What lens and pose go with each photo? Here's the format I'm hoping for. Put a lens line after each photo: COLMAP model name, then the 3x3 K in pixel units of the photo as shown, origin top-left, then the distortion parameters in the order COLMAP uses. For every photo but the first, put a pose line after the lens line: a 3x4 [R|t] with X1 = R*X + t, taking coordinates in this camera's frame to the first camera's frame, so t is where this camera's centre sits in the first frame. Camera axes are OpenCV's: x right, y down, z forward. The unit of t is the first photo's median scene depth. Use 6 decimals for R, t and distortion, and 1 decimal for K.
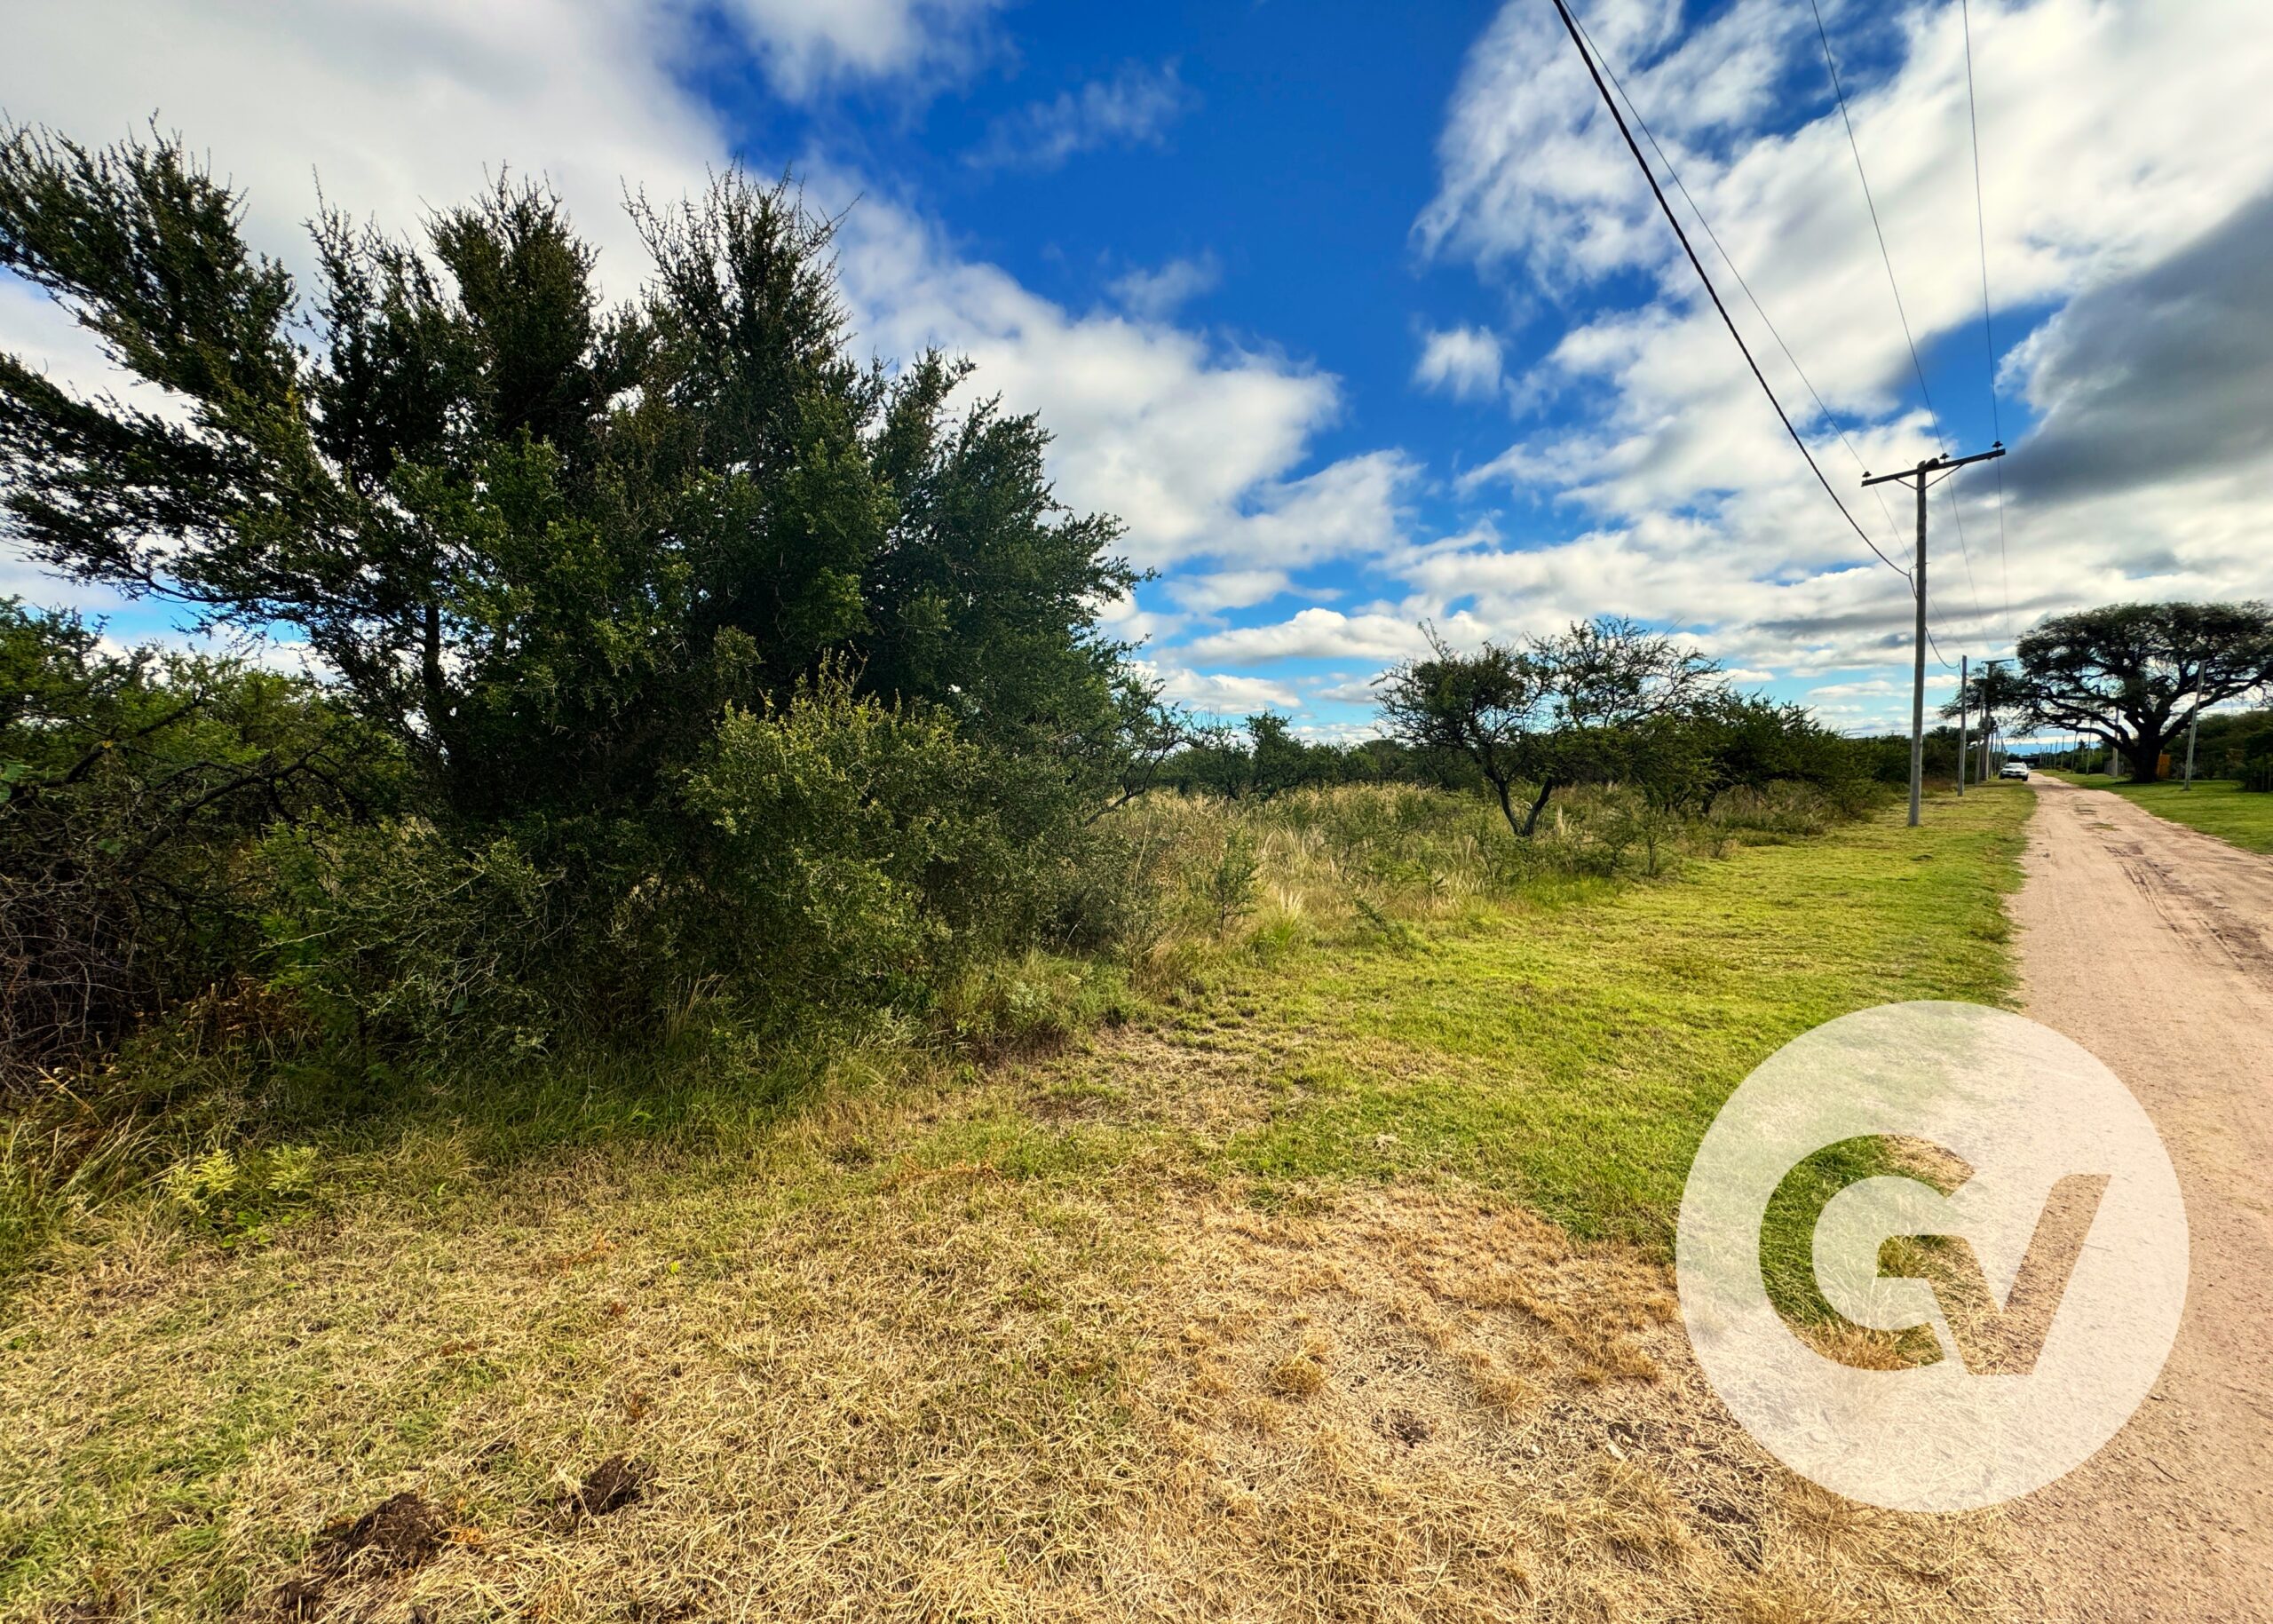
lens RADIAL K [[918.6, 0, 1132.9], [0, 918.6, 817.4], [0, 0, 1]] dist [0.004881, -0.000027]
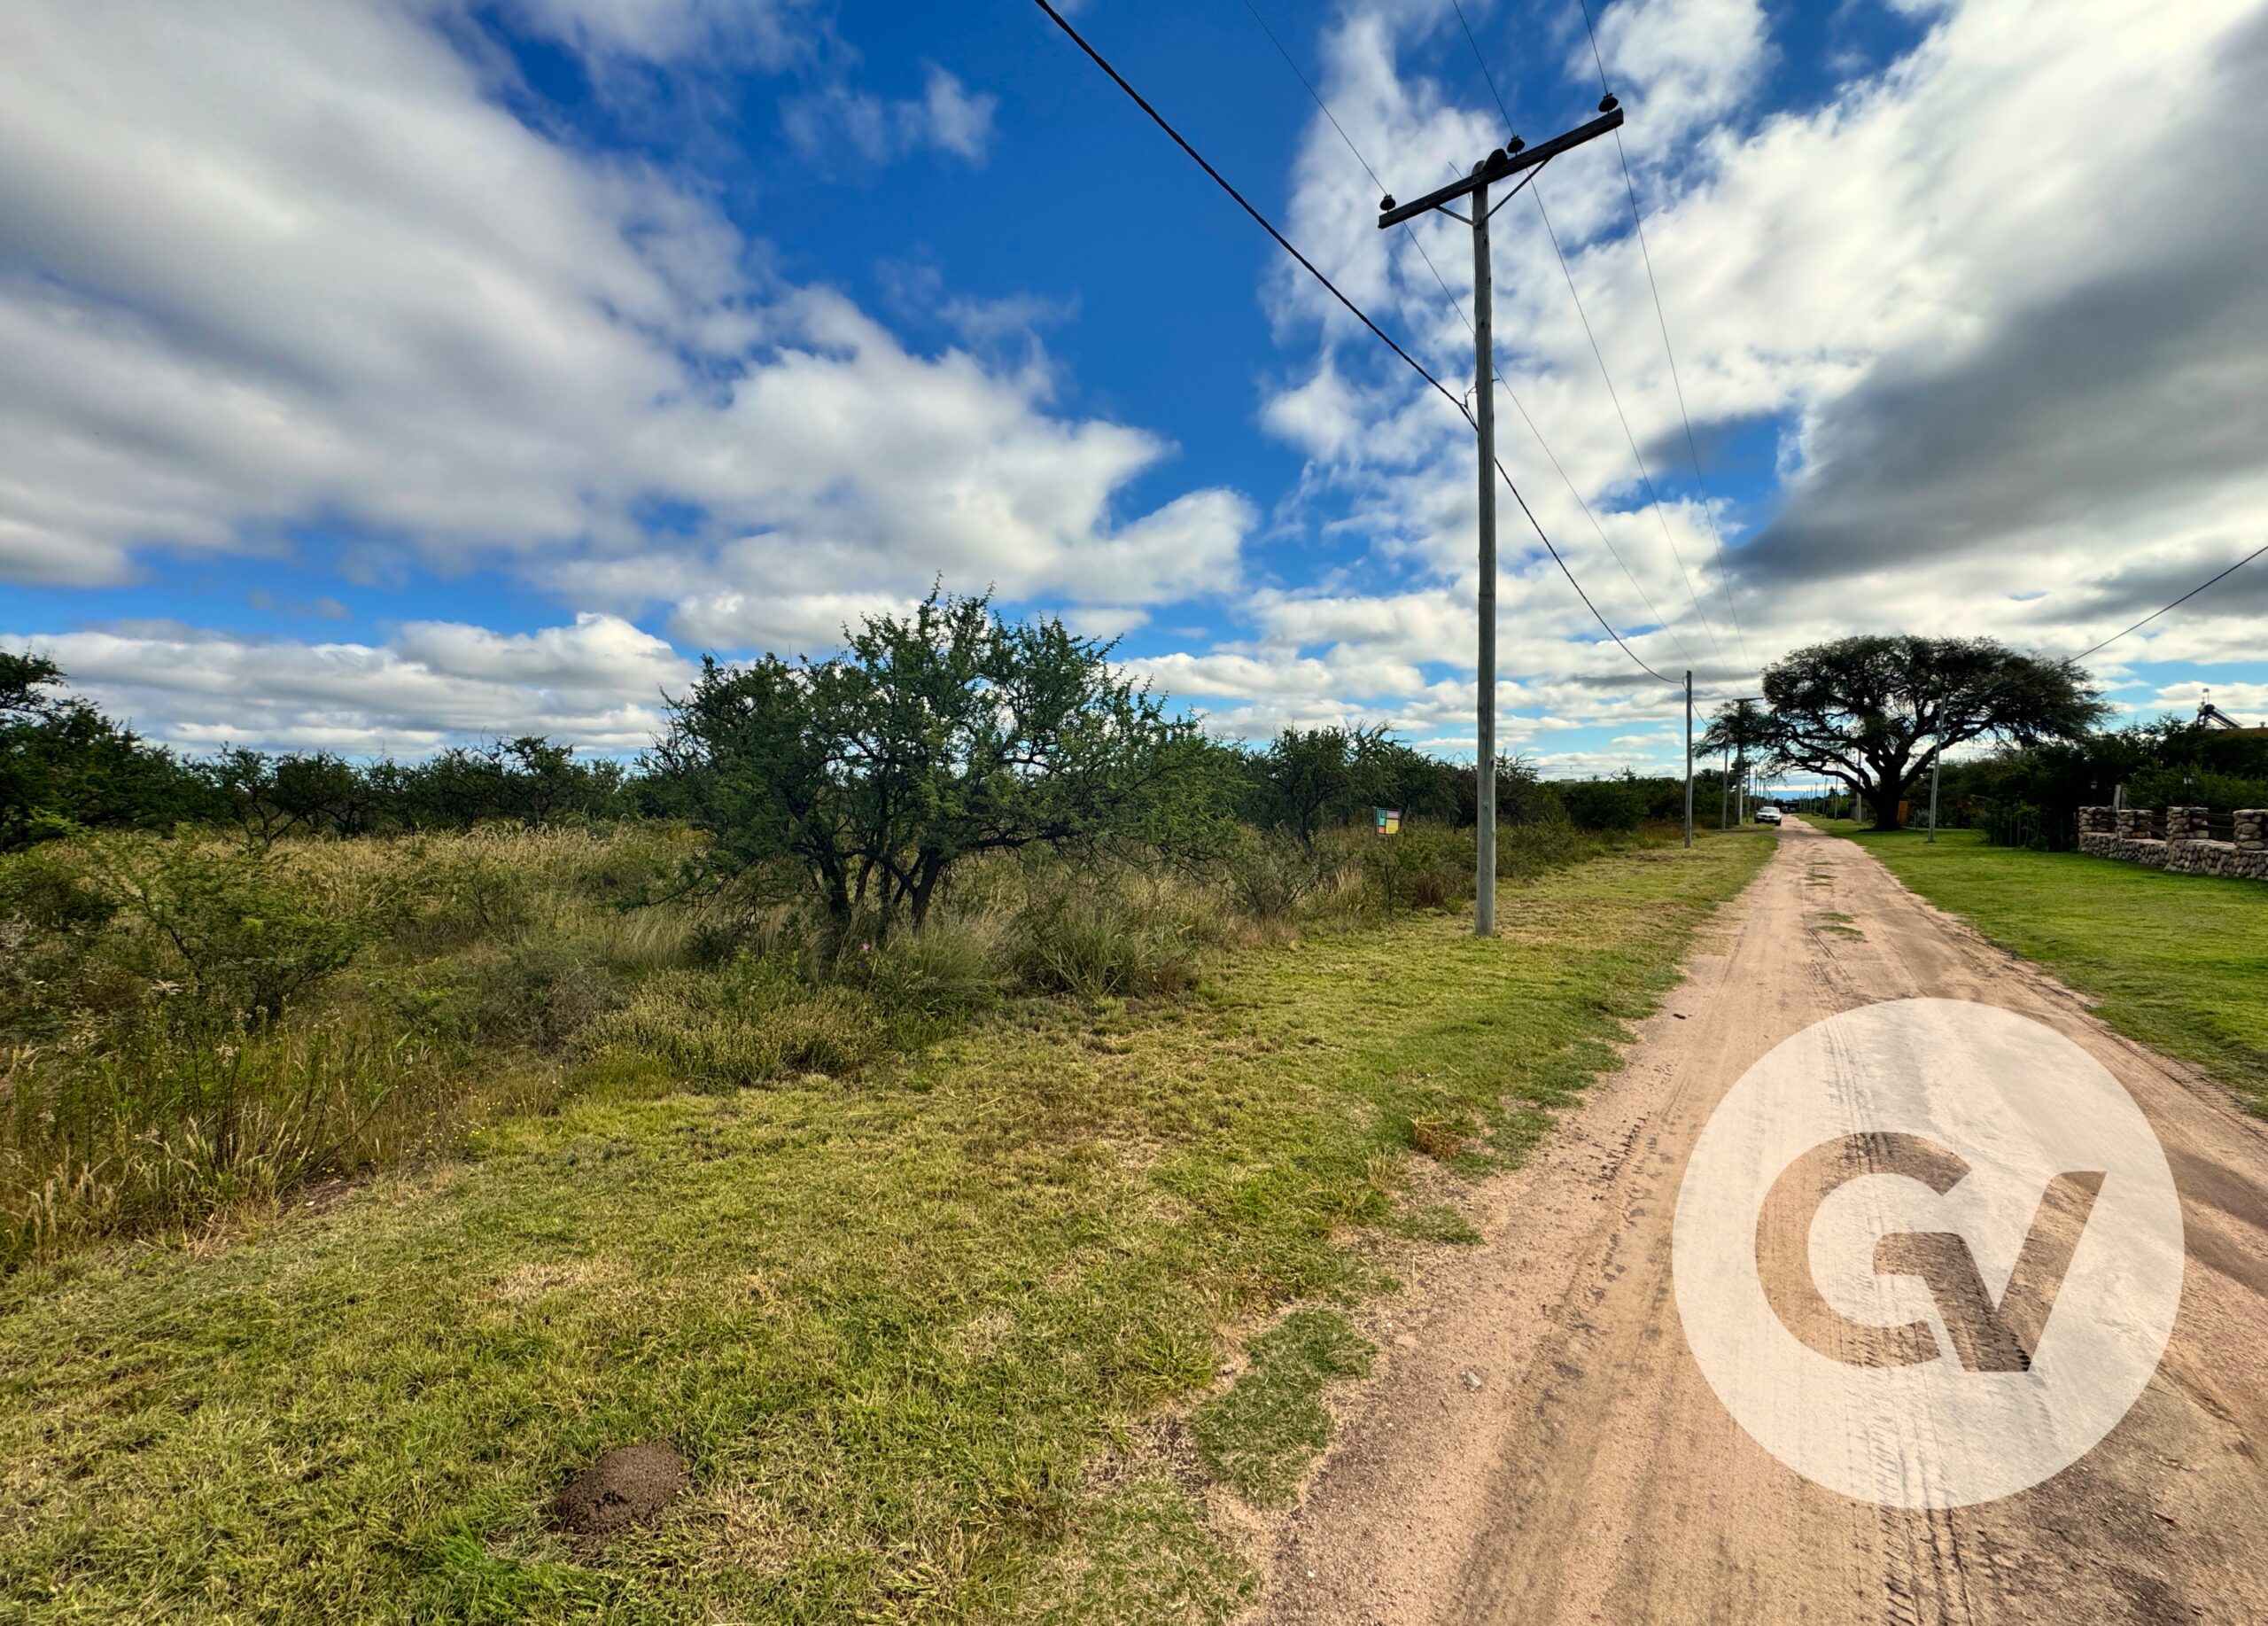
lens RADIAL K [[916.6, 0, 1130.1], [0, 916.6, 812.8], [0, 0, 1]] dist [0.004881, -0.000027]
pose [[0.989559, 0.013884, 0.143457, 0.201181], [-0.008033, 0.999115, -0.041286, -0.010534], [-0.143904, 0.039702, 0.988795, 0.187331]]
